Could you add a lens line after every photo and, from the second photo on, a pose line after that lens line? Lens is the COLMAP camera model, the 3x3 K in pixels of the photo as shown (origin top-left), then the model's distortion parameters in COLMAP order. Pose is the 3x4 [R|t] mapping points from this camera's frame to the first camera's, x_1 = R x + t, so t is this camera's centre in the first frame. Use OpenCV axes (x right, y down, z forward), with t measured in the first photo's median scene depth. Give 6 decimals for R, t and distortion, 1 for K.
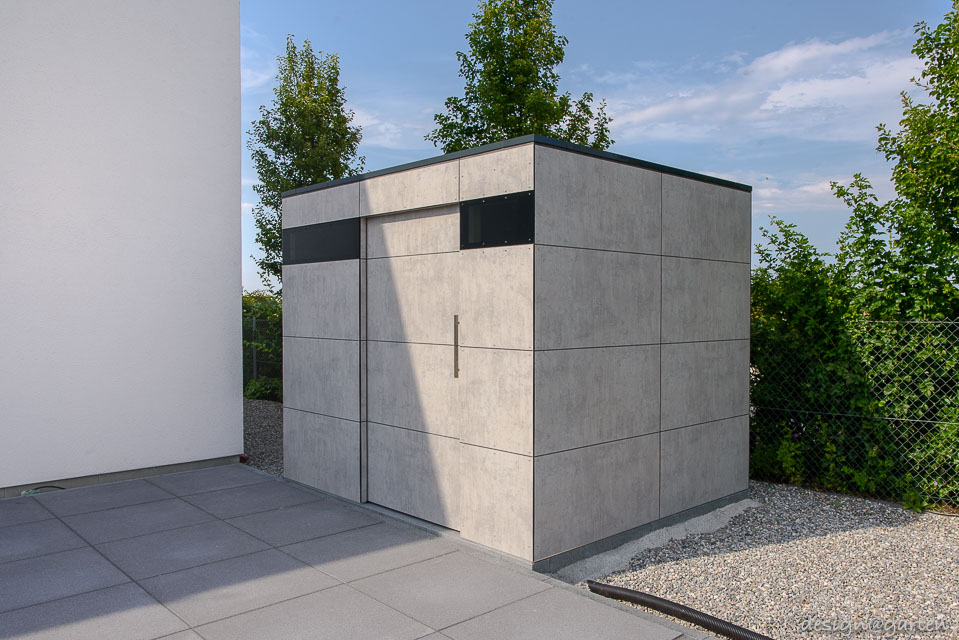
lens RADIAL K [[725.2, 0, 480.6], [0, 725.2, 333.2], [0, 0, 1]] dist [-0.000657, 0.002134]
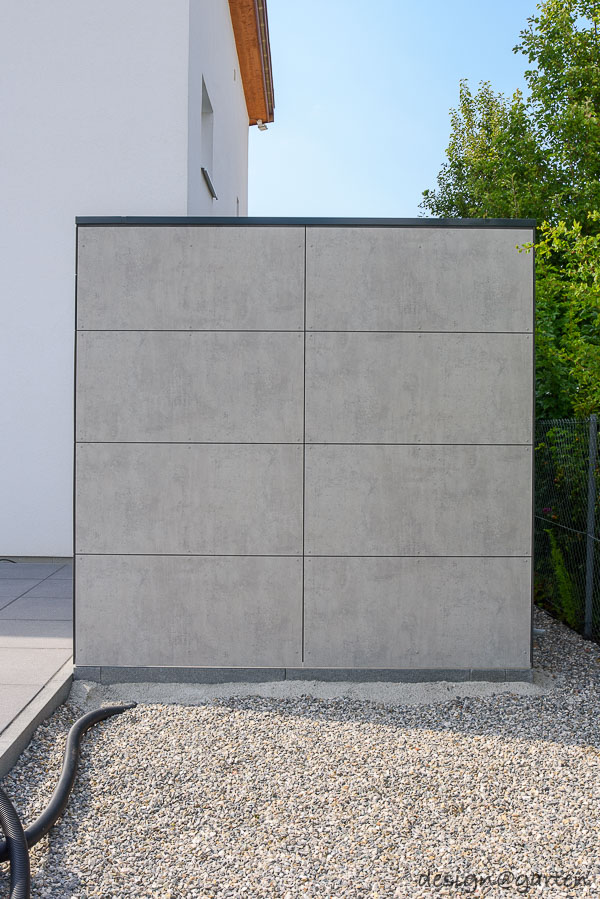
lens RADIAL K [[1013.3, 0, 300.0], [0, 1013.3, 449.5], [0, 0, 1]] dist [-0.062849, -0.003232]
pose [[0.721210, 0.017506, -0.692495, 0.857136], [-0.028605, 0.999581, -0.004522, 0.022306], [0.692125, 0.023070, 0.721409, 0.176179]]
